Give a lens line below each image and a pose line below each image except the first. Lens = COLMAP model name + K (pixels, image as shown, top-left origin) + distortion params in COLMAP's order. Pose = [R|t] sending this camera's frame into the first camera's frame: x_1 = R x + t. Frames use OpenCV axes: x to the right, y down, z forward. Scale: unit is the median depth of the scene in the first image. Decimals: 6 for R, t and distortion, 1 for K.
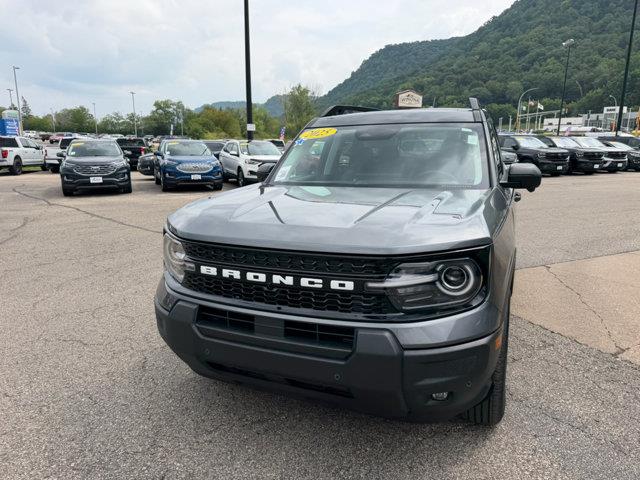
lens RADIAL K [[451.6, 0, 324.8], [0, 451.6, 238.5], [0, 0, 1]] dist [0.016784, -0.023218]
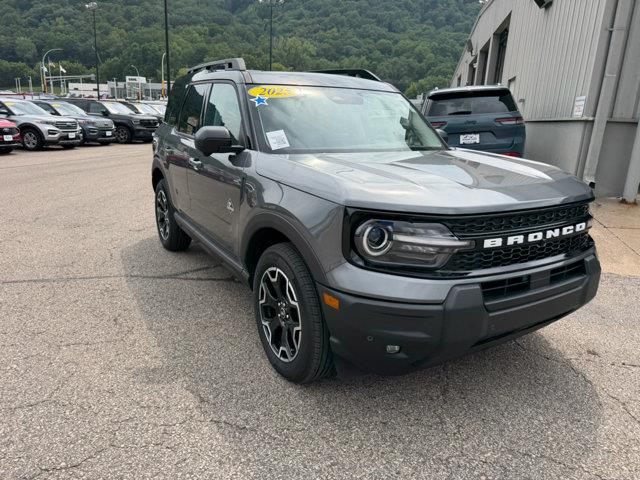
lens RADIAL K [[451.6, 0, 319.4], [0, 451.6, 241.1], [0, 0, 1]] dist [0.016784, -0.023218]
pose [[0.604105, -0.189517, 0.774041, -1.034031], [0.130726, 0.981719, 0.138340, -0.094550], [-0.786109, 0.017615, 0.617837, 0.607289]]
